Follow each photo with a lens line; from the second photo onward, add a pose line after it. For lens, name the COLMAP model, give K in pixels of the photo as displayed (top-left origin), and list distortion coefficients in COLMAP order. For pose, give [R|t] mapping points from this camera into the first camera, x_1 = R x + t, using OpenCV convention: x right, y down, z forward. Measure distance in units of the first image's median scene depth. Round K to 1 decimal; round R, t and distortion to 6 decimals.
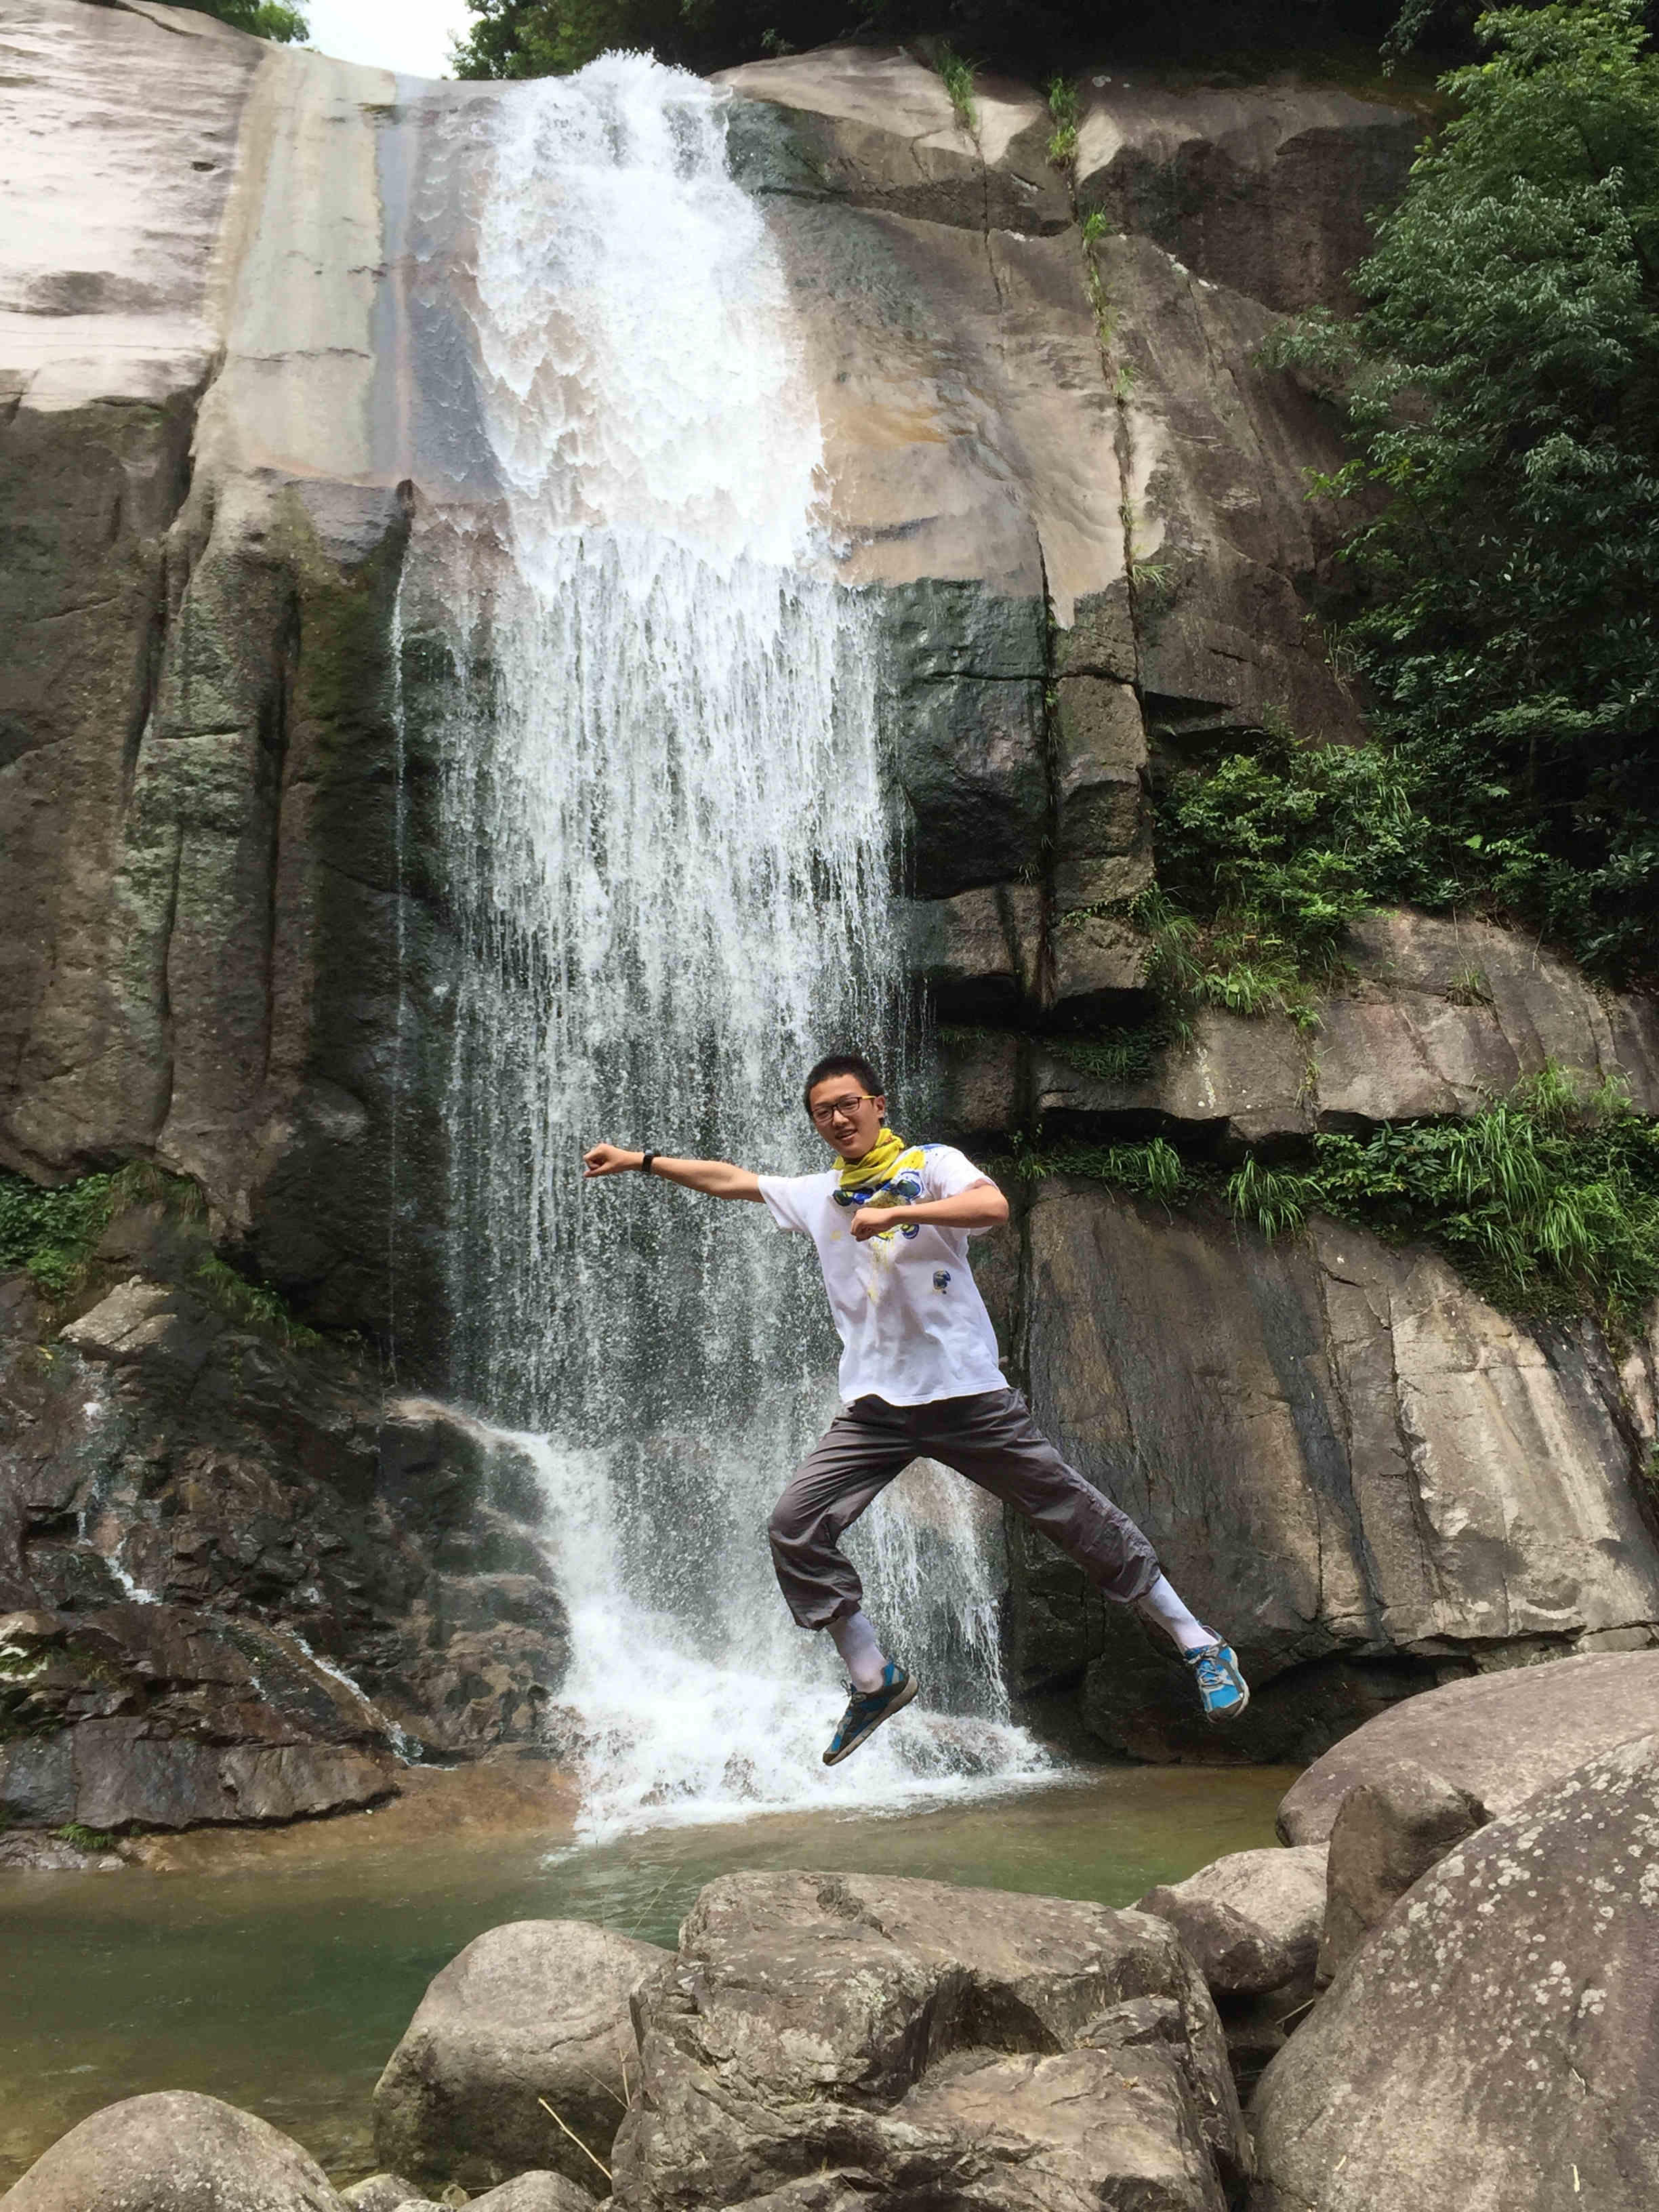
lens RADIAL K [[2342.1, 0, 846.4], [0, 2342.1, 1102.2], [0, 0, 1]] dist [0.029844, 0.000000]
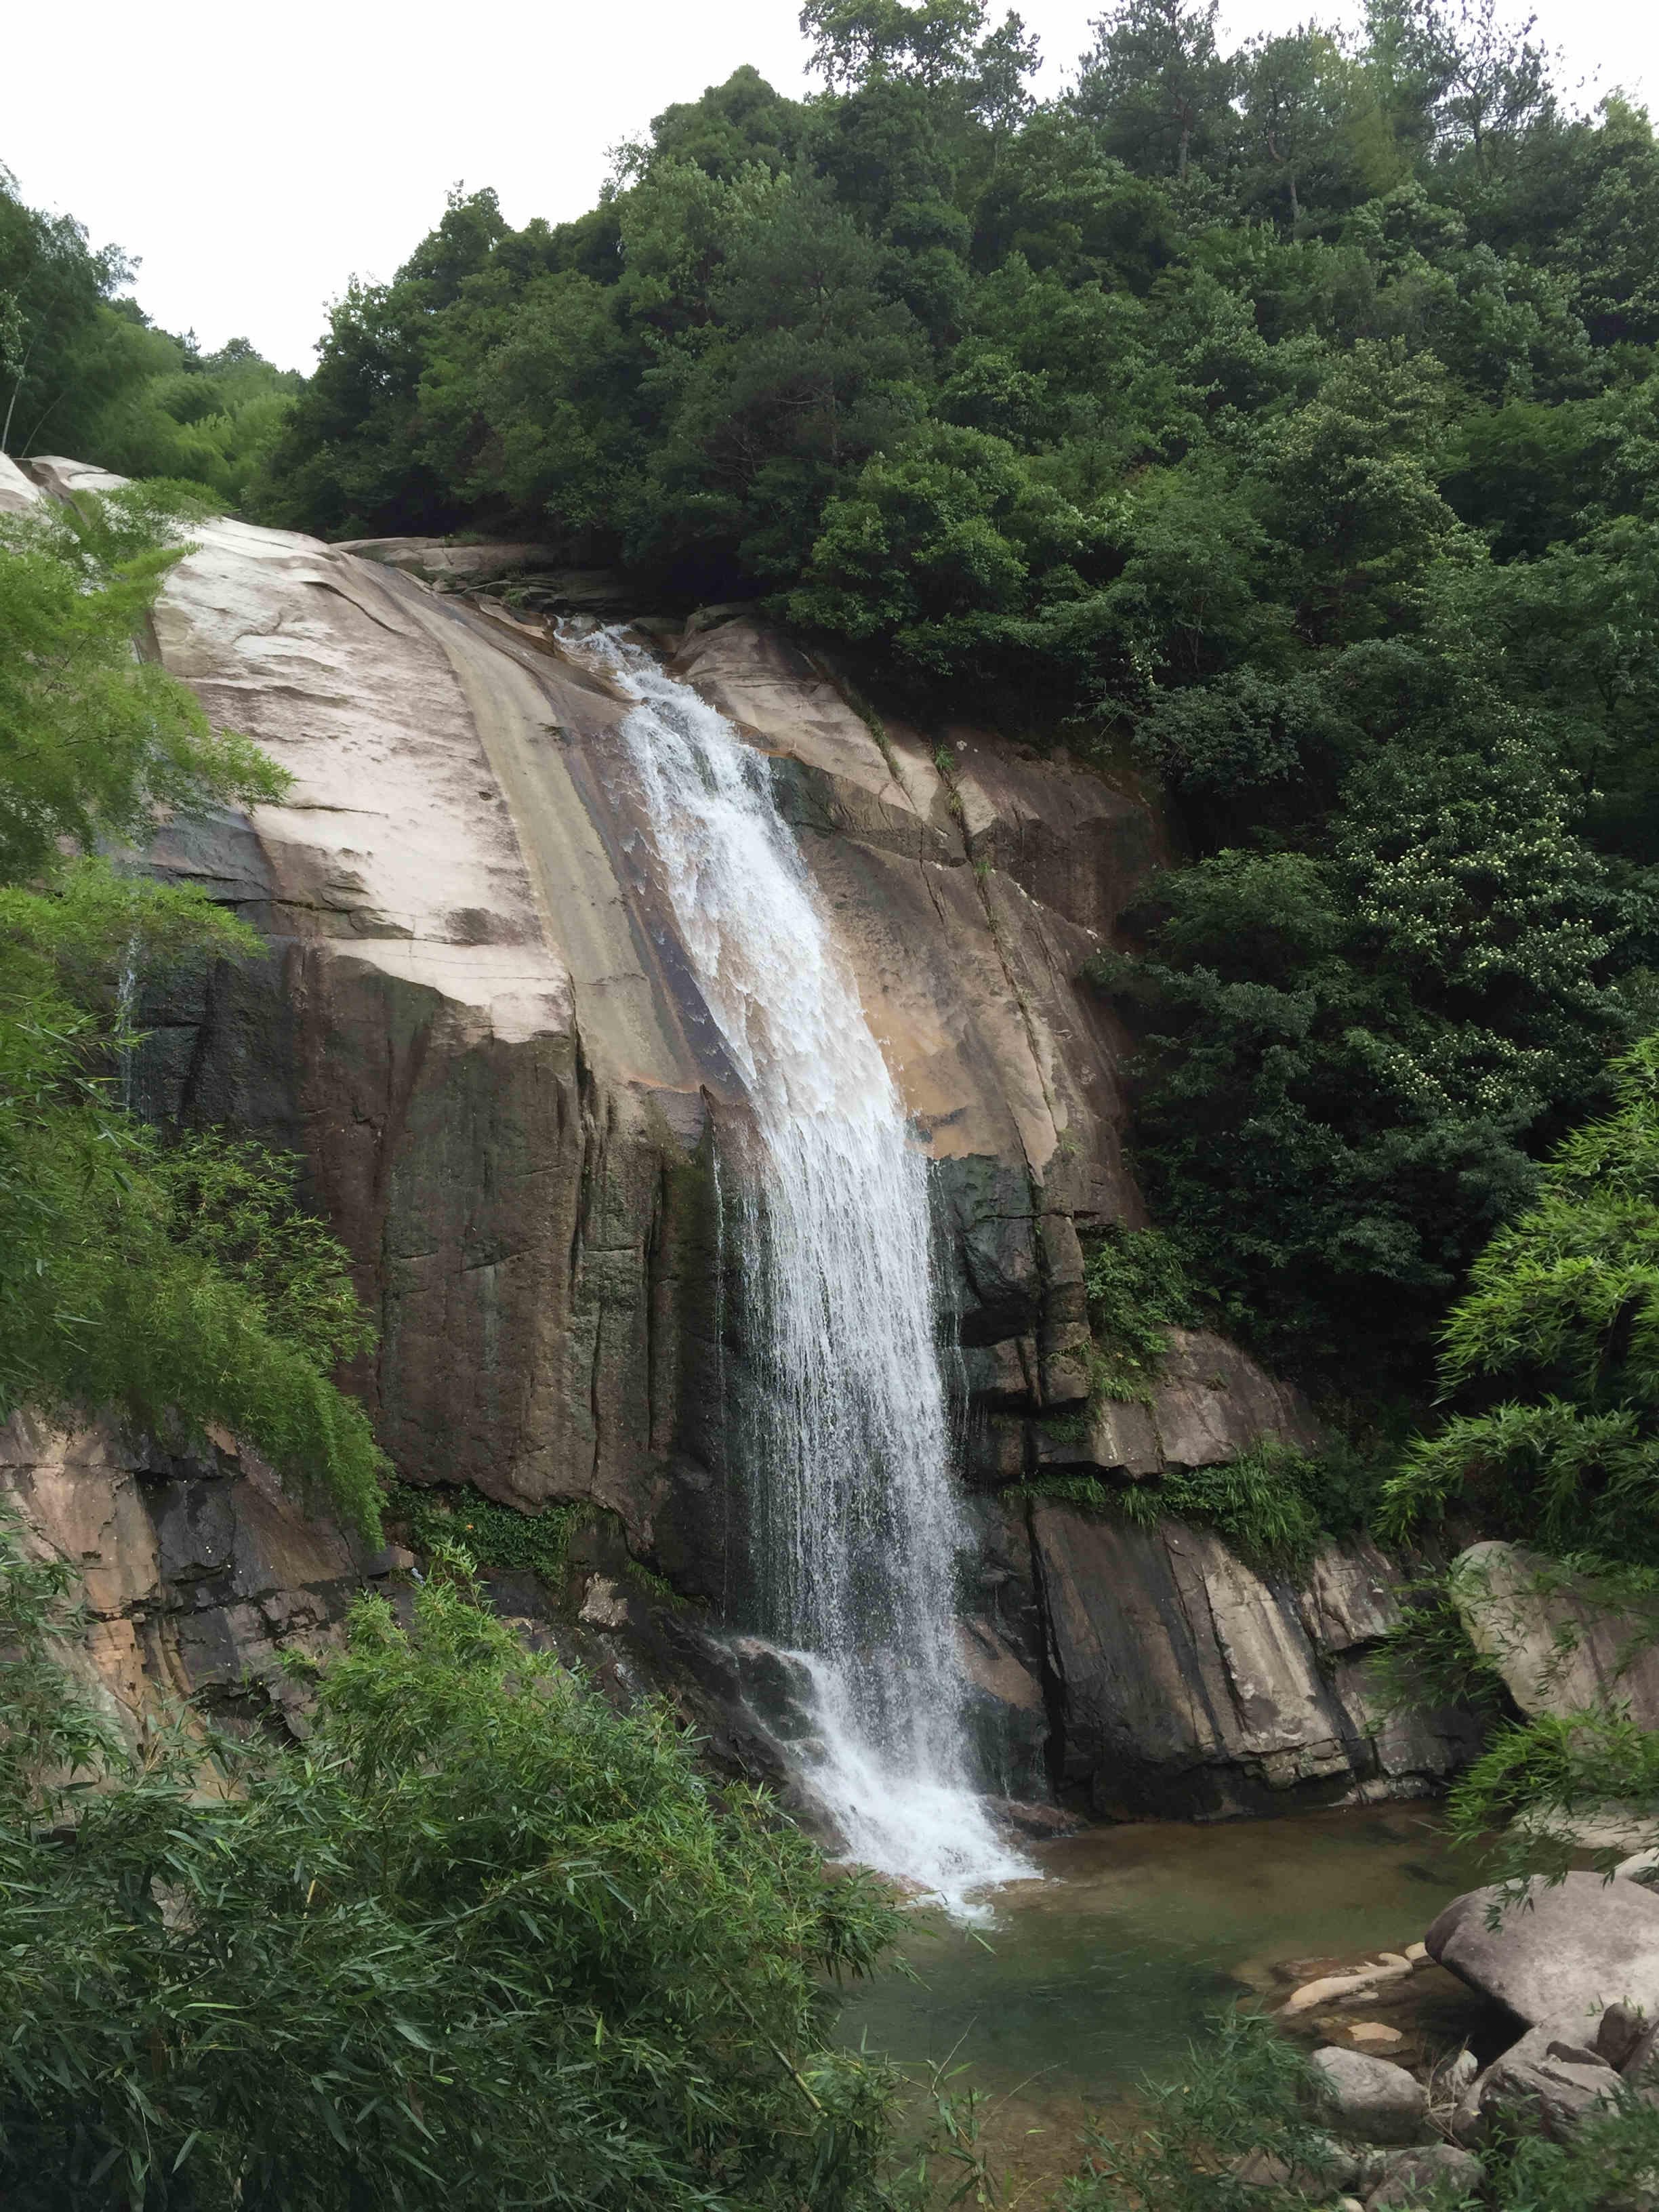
lens RADIAL K [[1872.9, 0, 838.9], [0, 1872.9, 1107.1], [0, 0, 1]] dist [0.044701, 0.003175]
pose [[0.946799, 0.055465, 0.317009, -0.571347], [-0.074070, 0.996148, 0.046932, -0.344970], [-0.313185, -0.067916, 0.947260, -0.381427]]
